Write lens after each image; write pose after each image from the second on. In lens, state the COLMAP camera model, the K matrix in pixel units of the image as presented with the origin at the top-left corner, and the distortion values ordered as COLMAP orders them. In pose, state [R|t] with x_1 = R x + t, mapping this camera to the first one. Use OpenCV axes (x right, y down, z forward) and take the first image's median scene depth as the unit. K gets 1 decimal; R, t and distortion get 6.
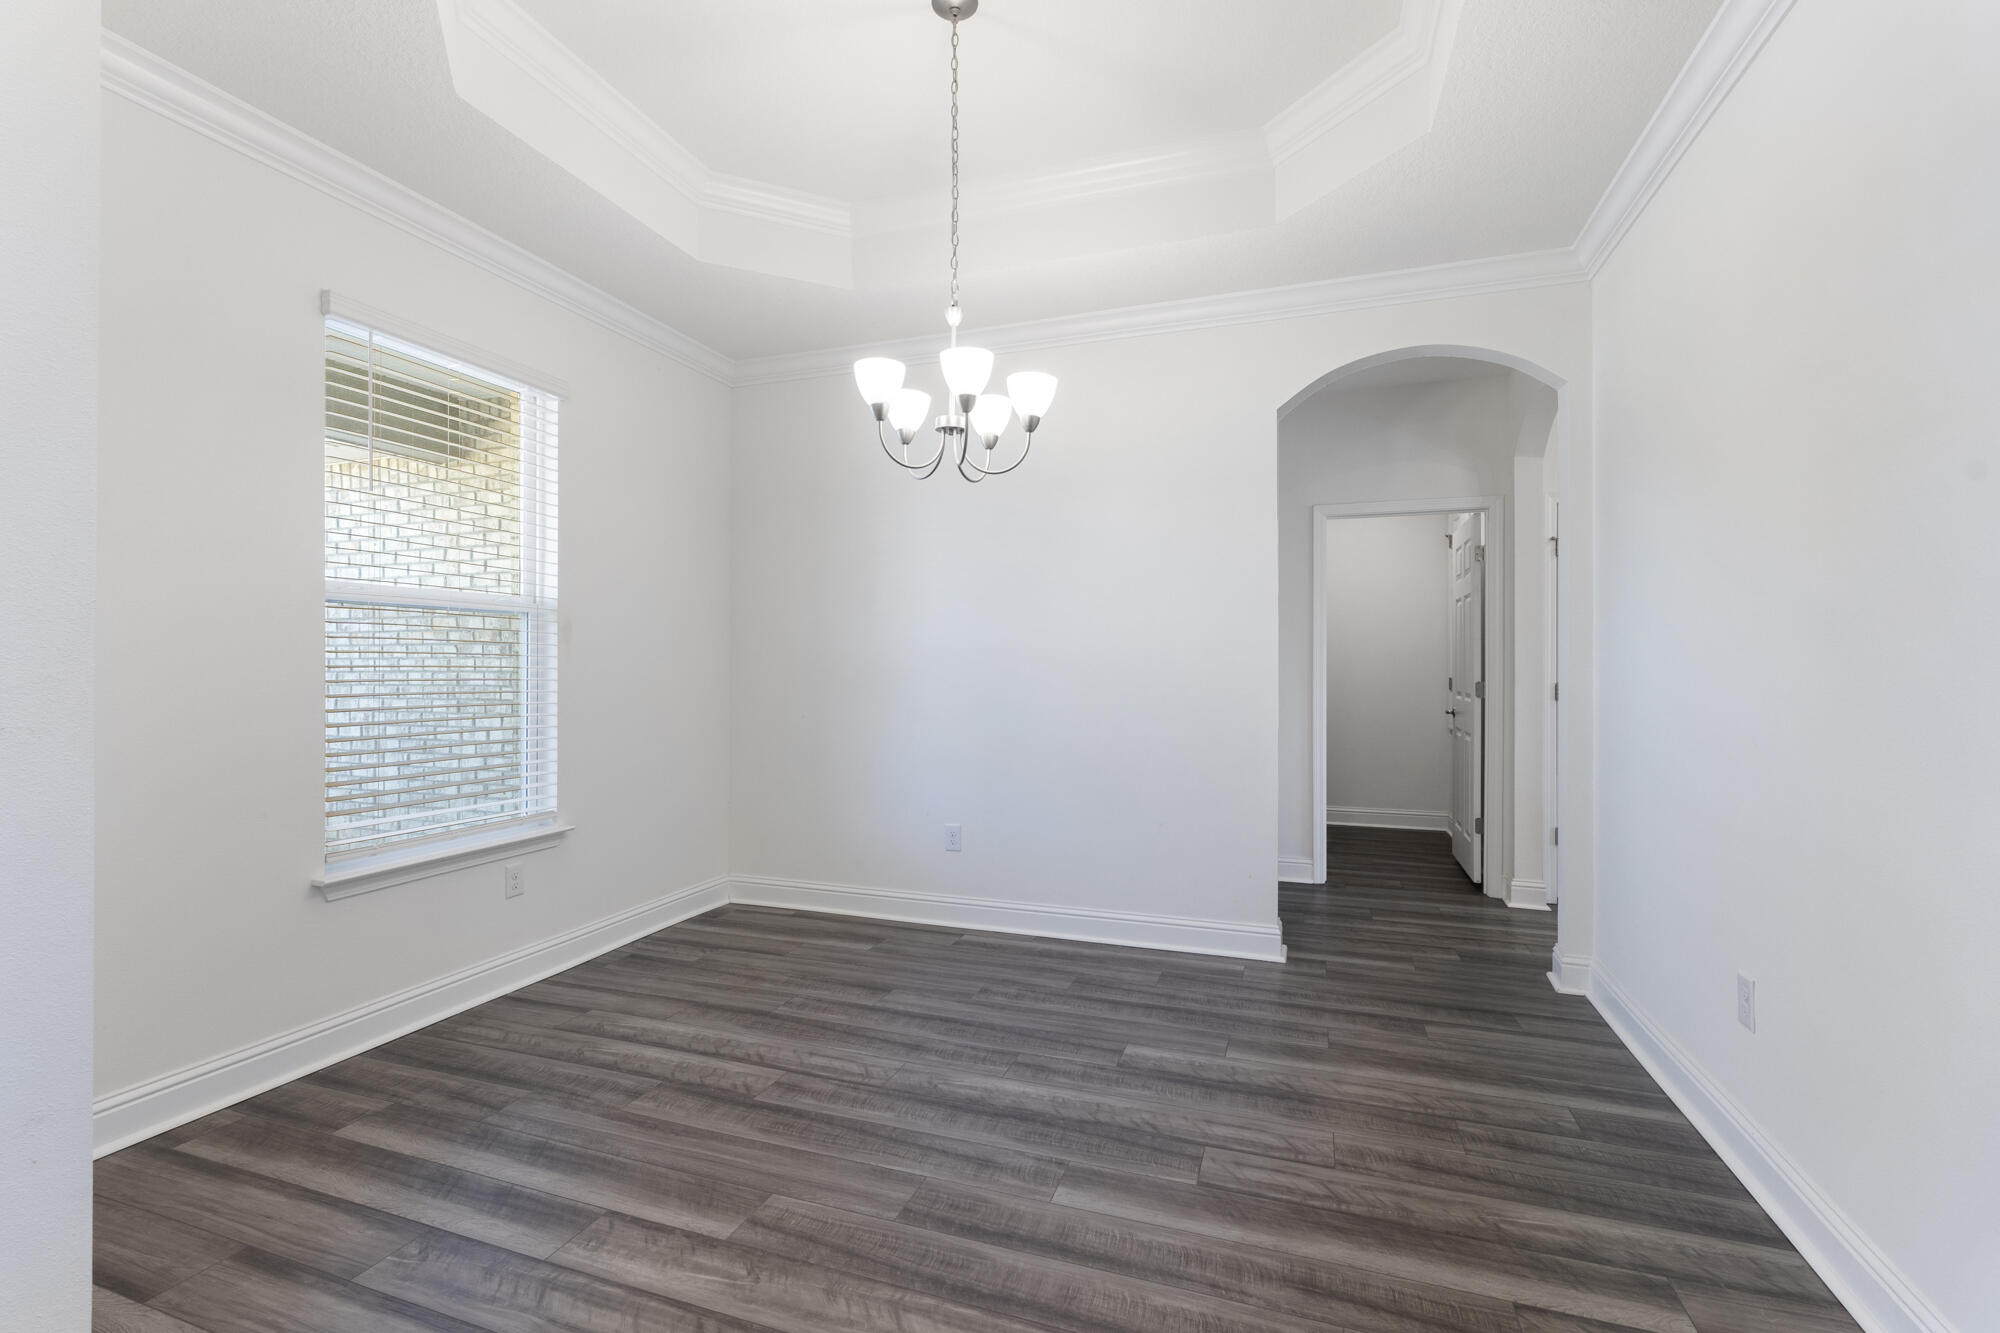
lens RADIAL K [[895.2, 0, 989.1], [0, 895.2, 666.8], [0, 0, 1]] dist [-0.001655, 0.000366]
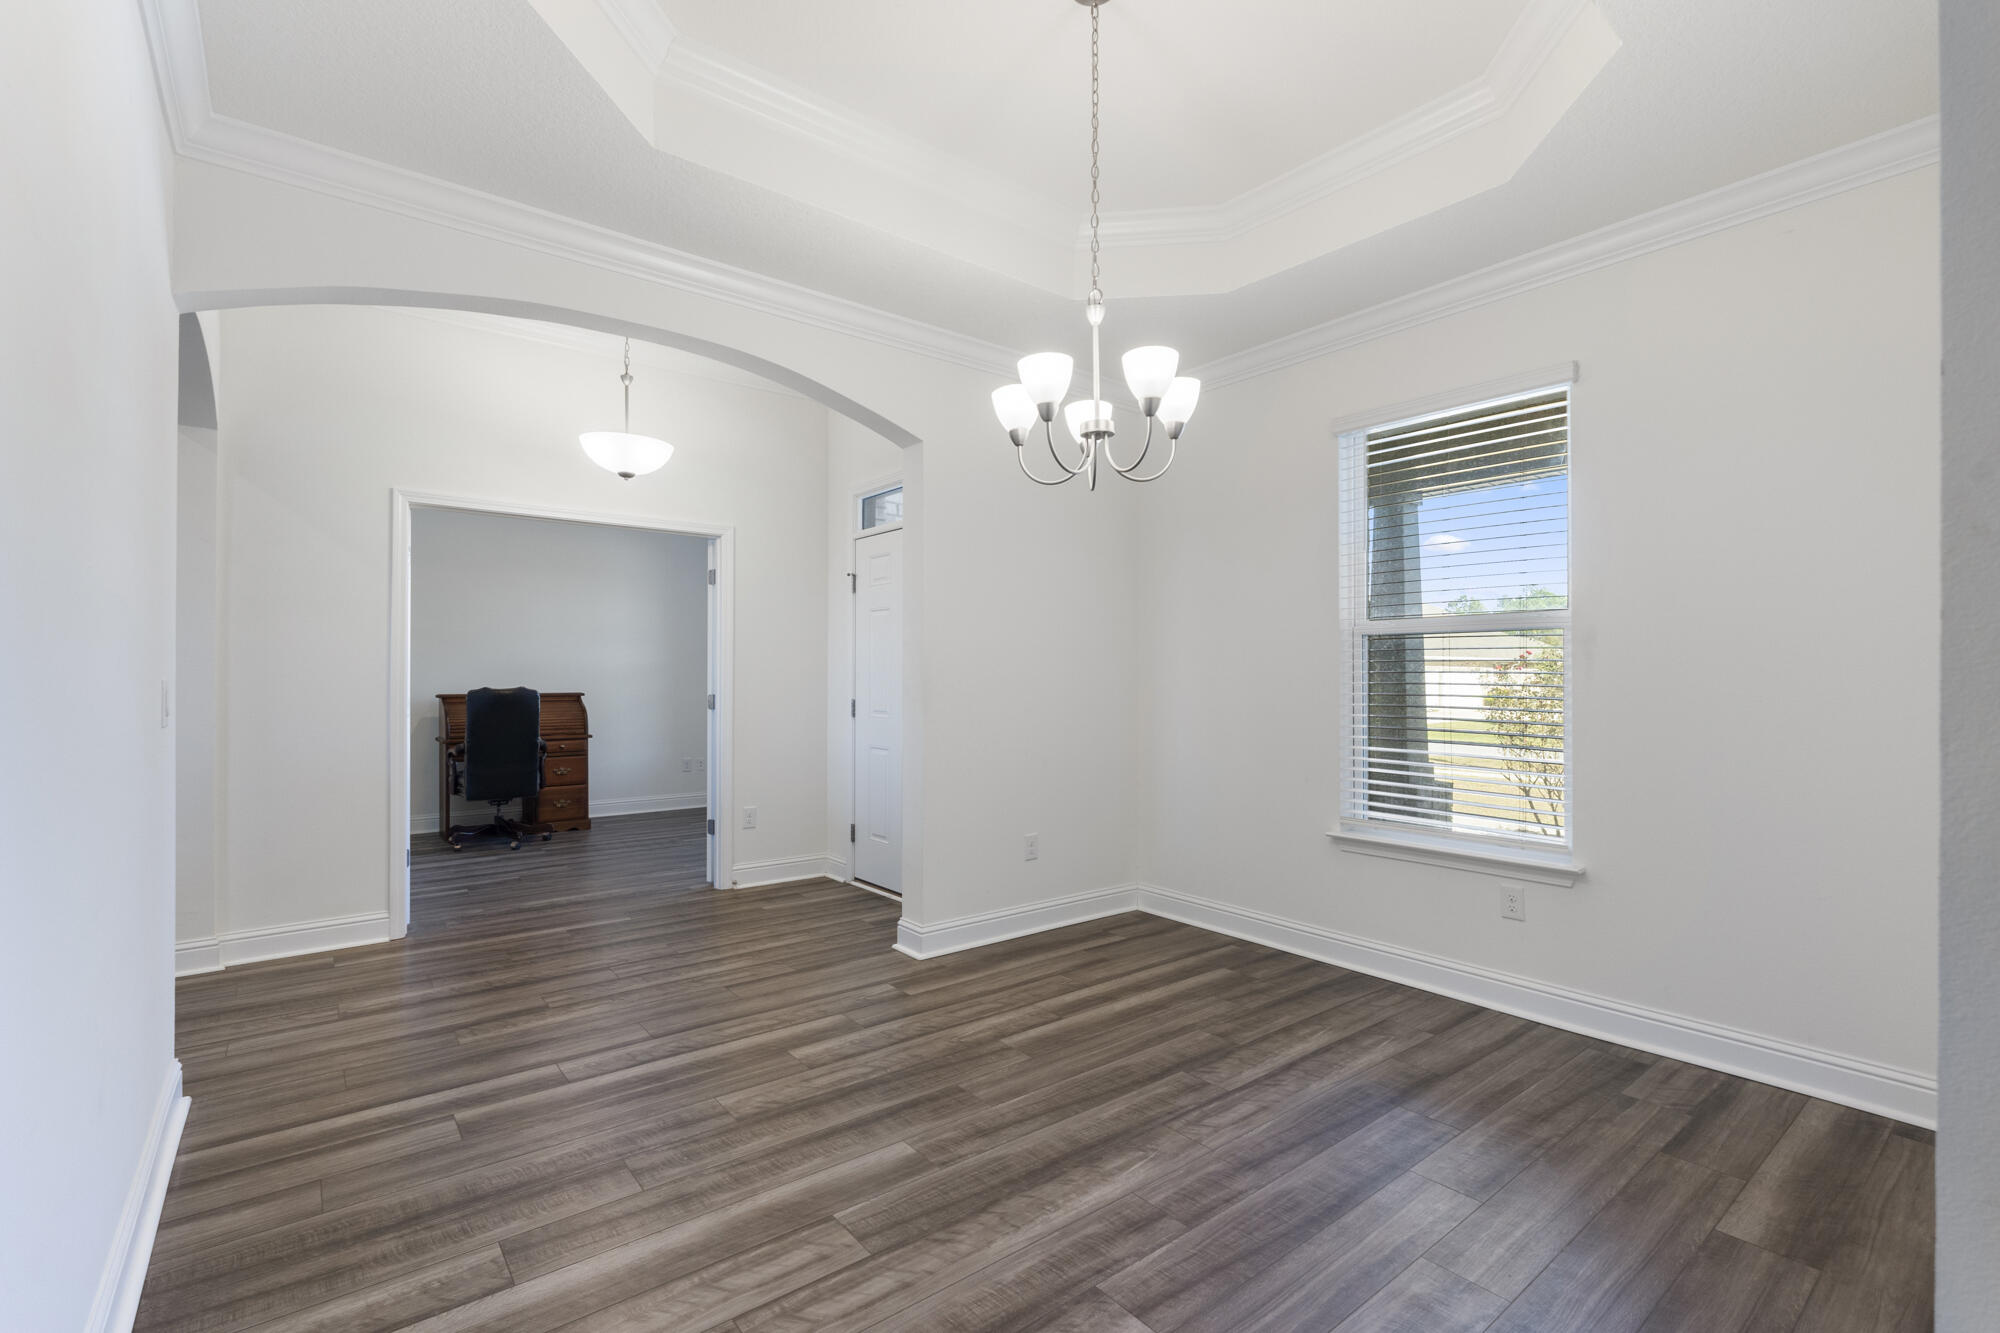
lens RADIAL K [[895.2, 0, 996.0], [0, 895.2, 672.2], [0, 0, 1]] dist [-0.001655, 0.000366]
pose [[-0.532235, -0.010317, -0.846534, 0.823478], [-0.005861, 0.999947, -0.008502, -0.003458], [0.846576, 0.000437, -0.532267, 1.421071]]
